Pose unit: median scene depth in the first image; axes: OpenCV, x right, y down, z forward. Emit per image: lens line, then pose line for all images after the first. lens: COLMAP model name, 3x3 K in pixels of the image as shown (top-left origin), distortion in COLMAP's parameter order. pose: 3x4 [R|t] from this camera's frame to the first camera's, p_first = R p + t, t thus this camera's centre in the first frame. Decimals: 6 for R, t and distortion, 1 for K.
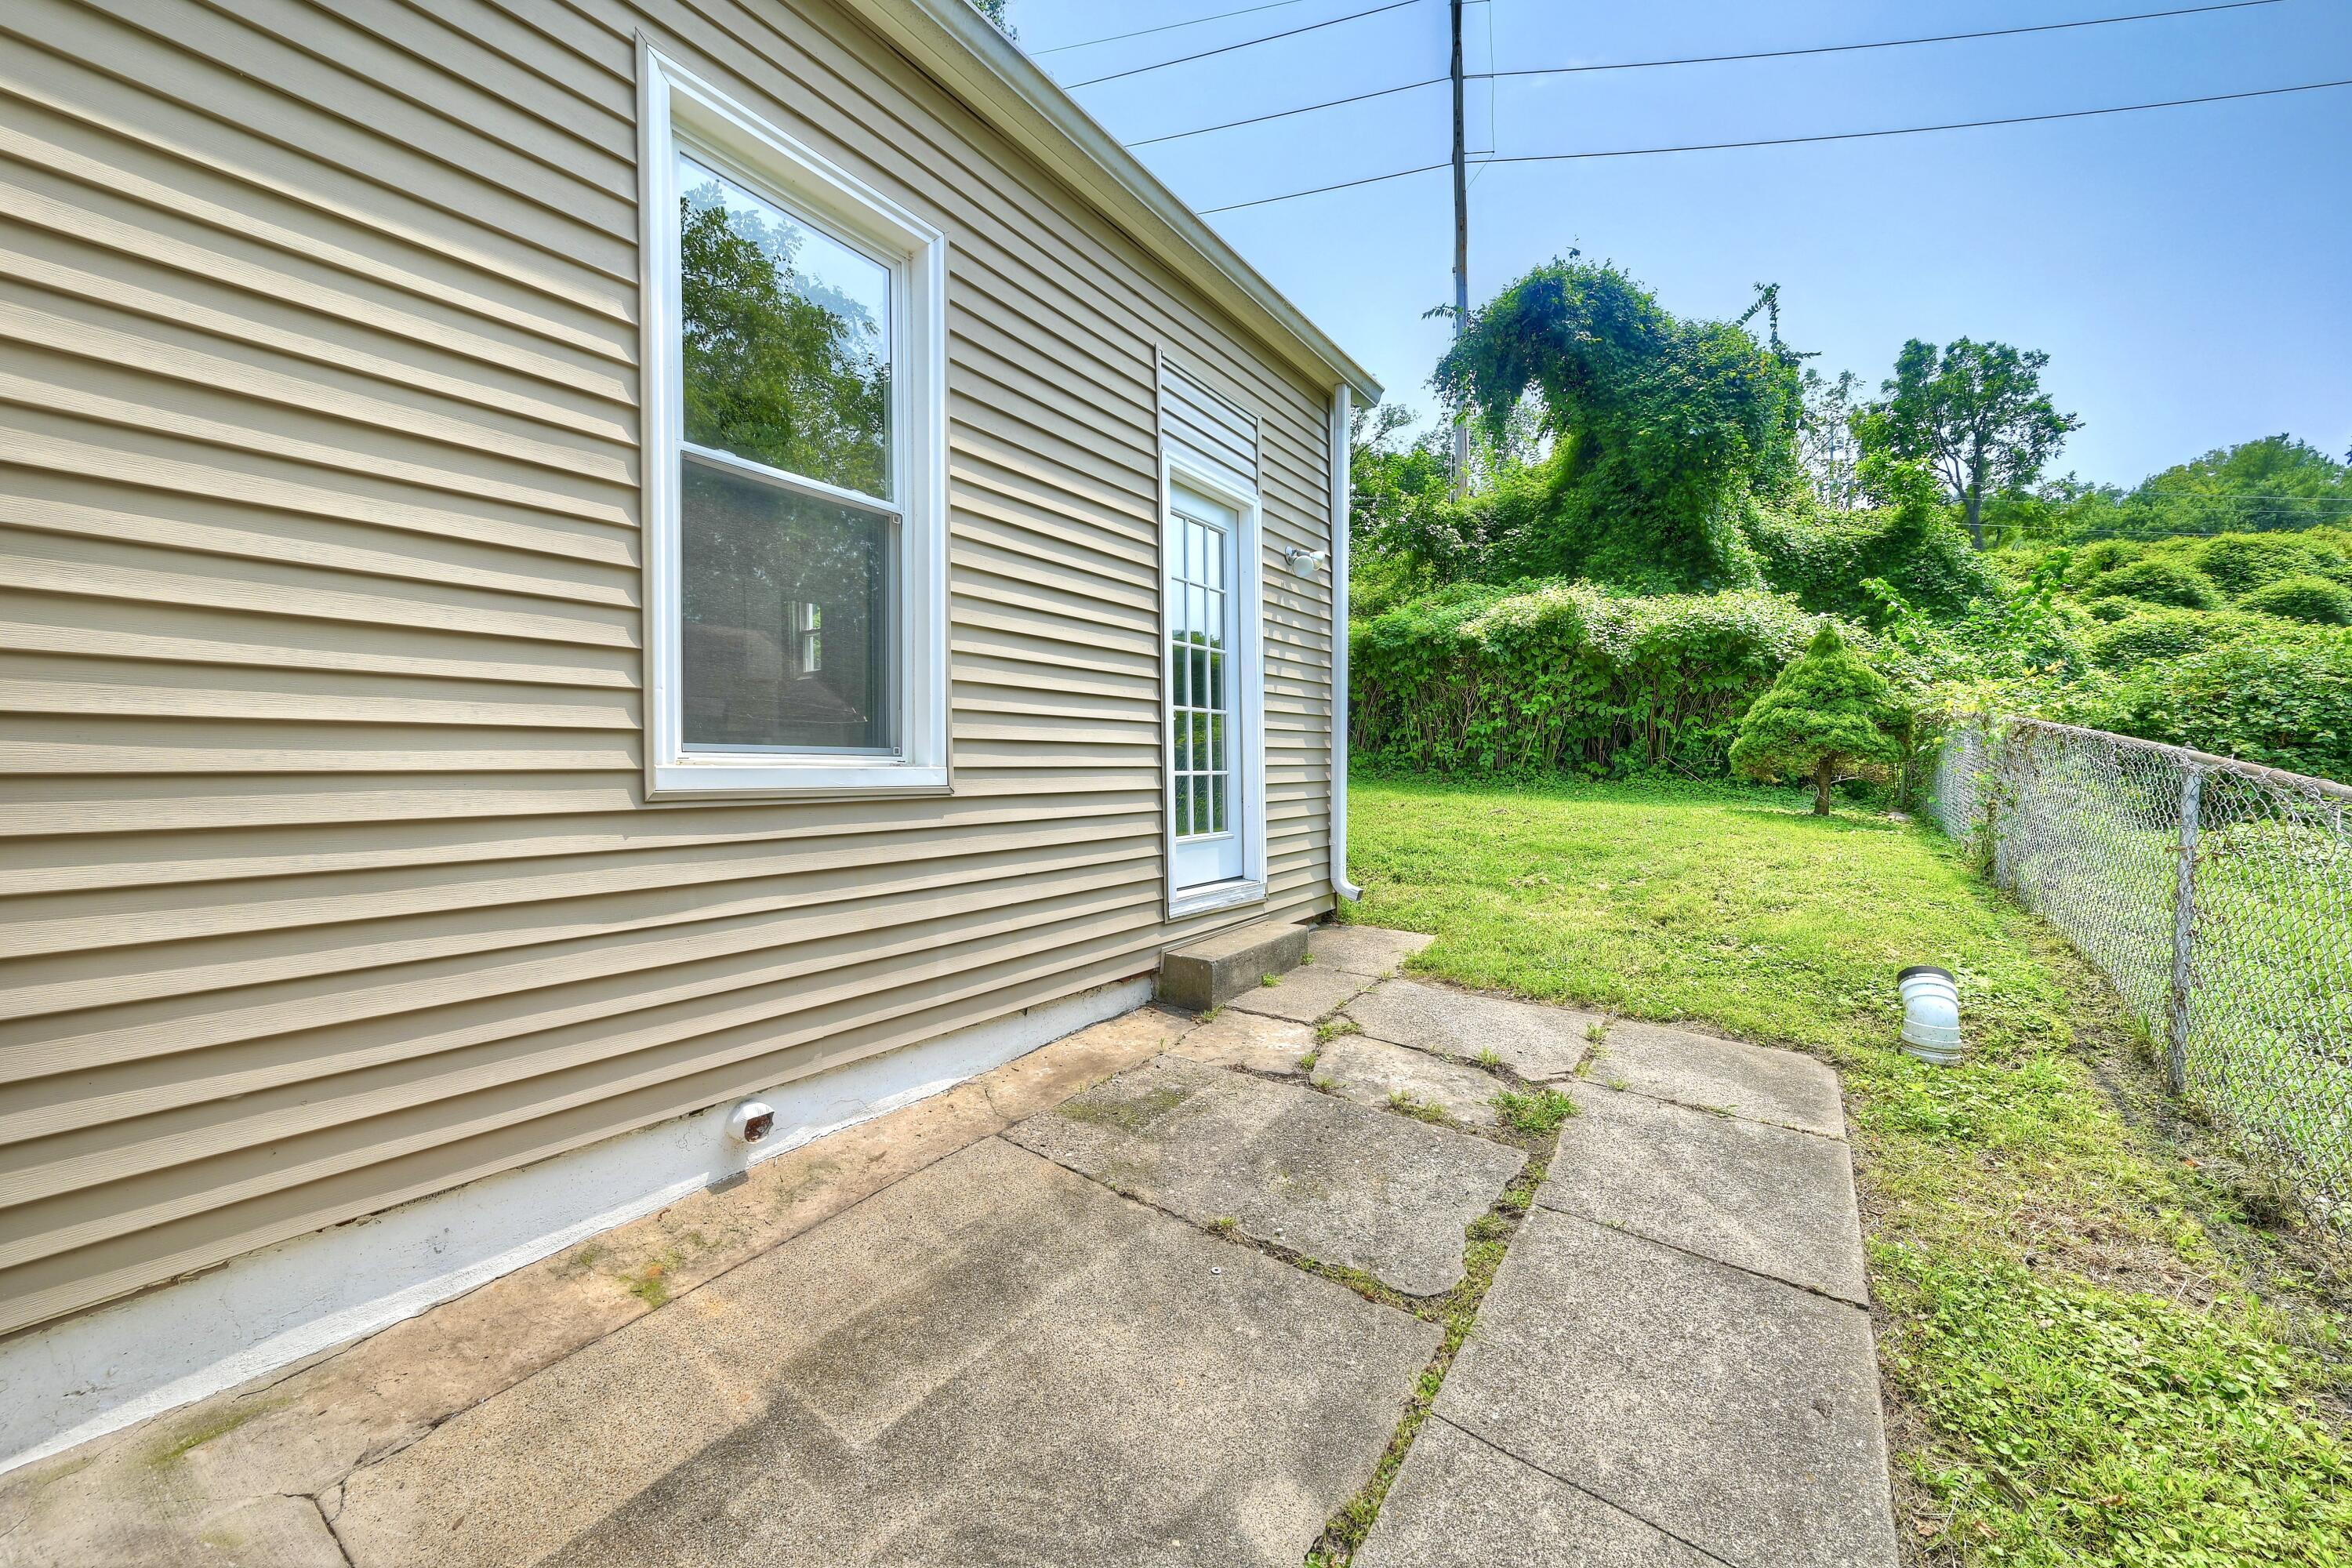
lens RADIAL K [[912.6, 0, 1171.5], [0, 912.6, 777.8], [0, 0, 1]] dist [-0.009514, 0.000430]
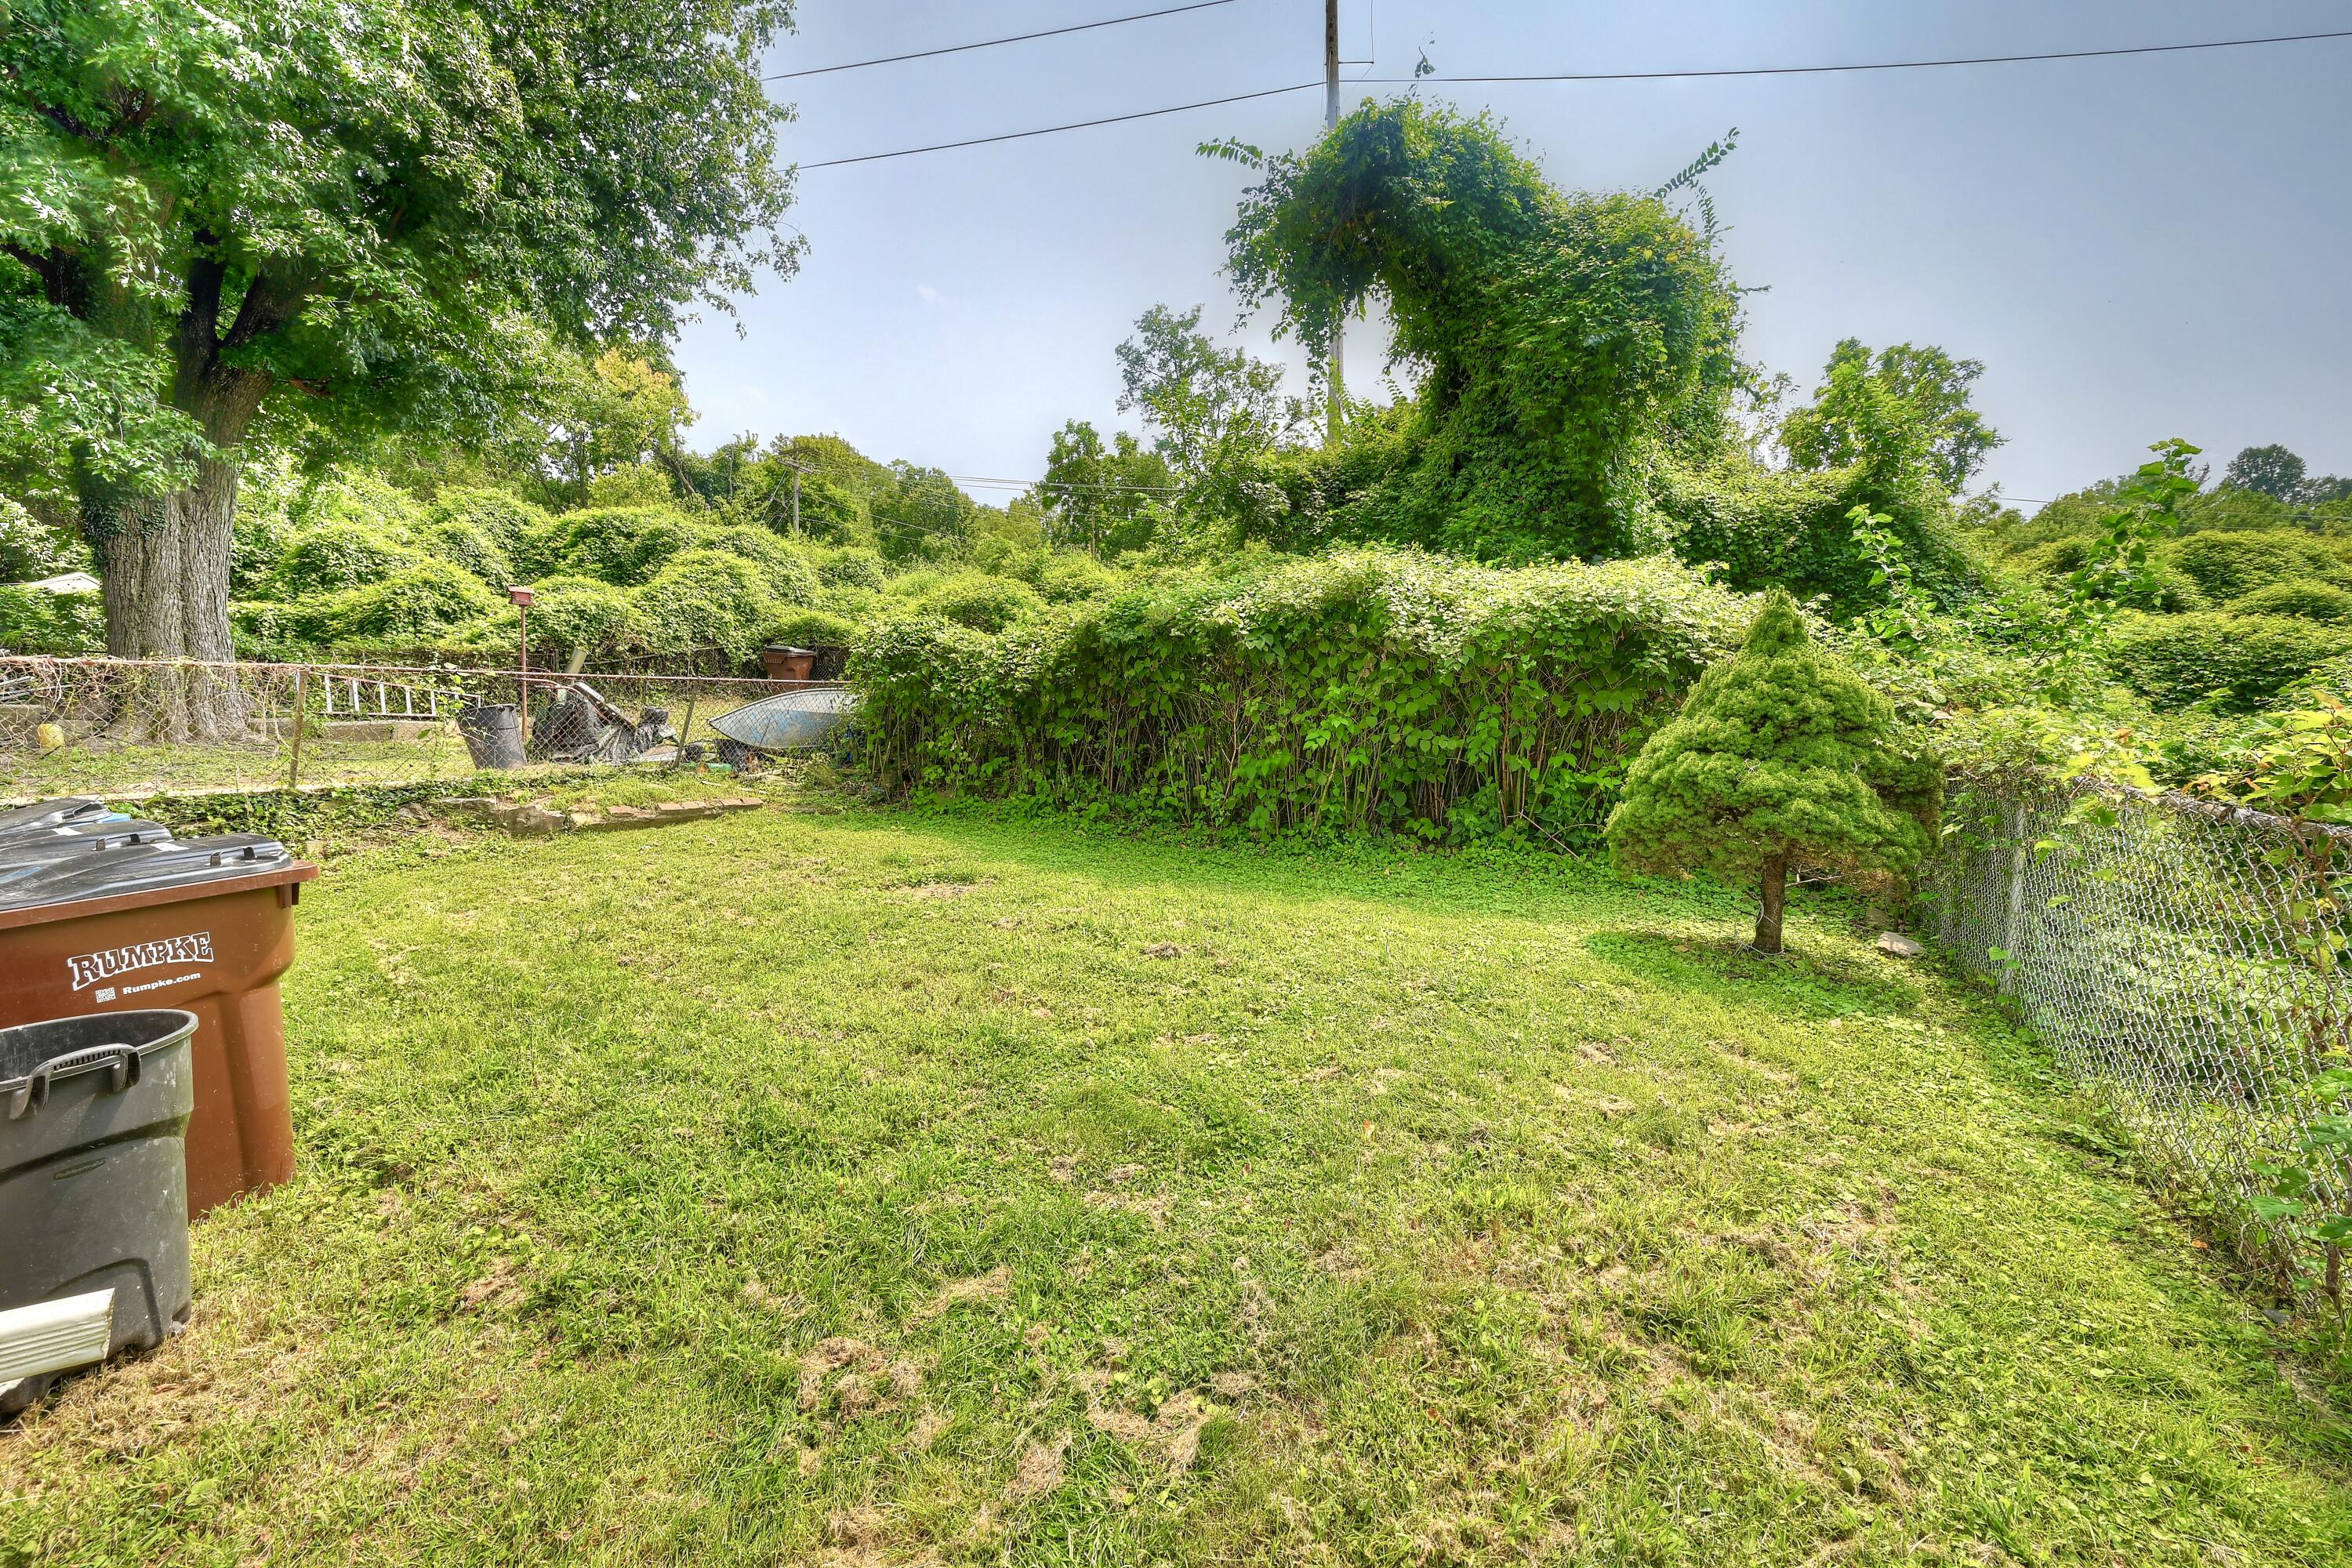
lens RADIAL K [[912.6, 0, 1172.4], [0, 912.6, 792.4], [0, 0, 1]] dist [-0.009514, 0.000430]
pose [[0.998066, 0.004277, 0.062020, 0.238088], [-0.004727, 0.999964, 0.007110, -0.039491], [-0.061988, -0.007390, 0.998050, 0.348935]]
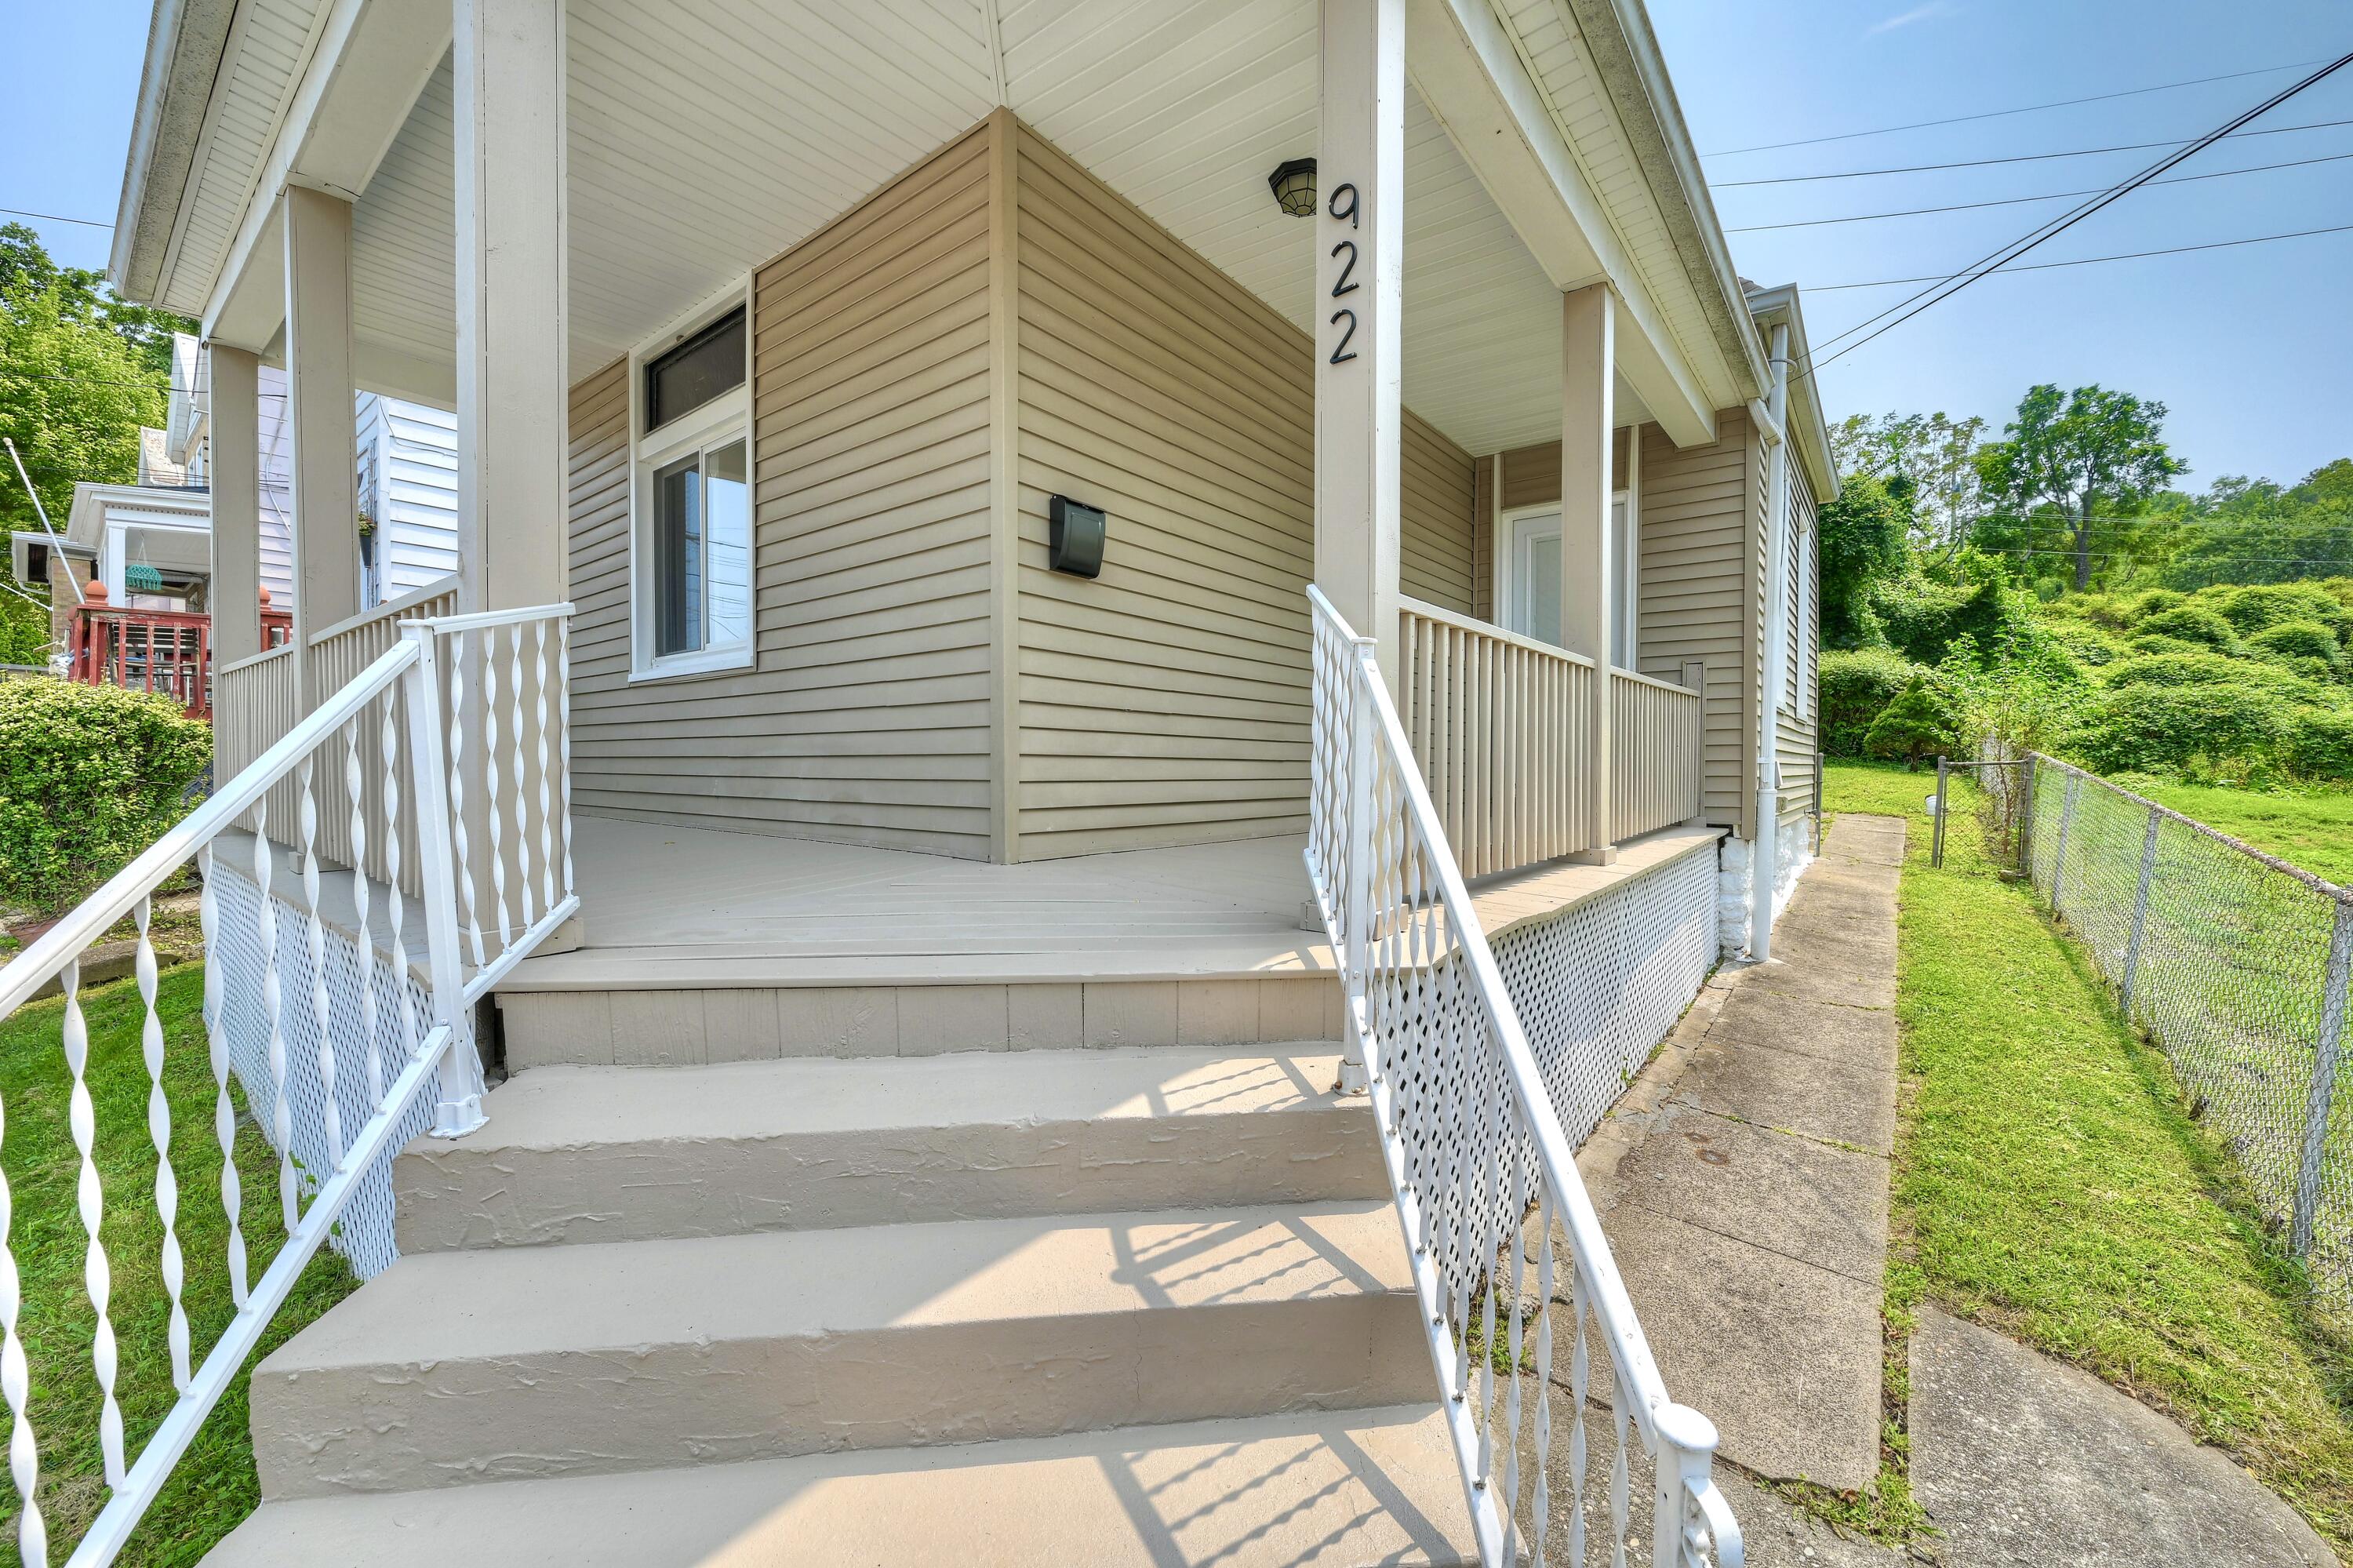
lens RADIAL K [[913.1, 0, 1177.7], [0, 913.1, 775.4], [0, 0, 1]] dist [-0.009514, 0.000430]
pose [[0.995702, 0.007721, -0.092297, -0.535884], [-0.008026, 0.999964, -0.002924, 0.052550], [0.092271, 0.003653, 0.995727, -0.862024]]
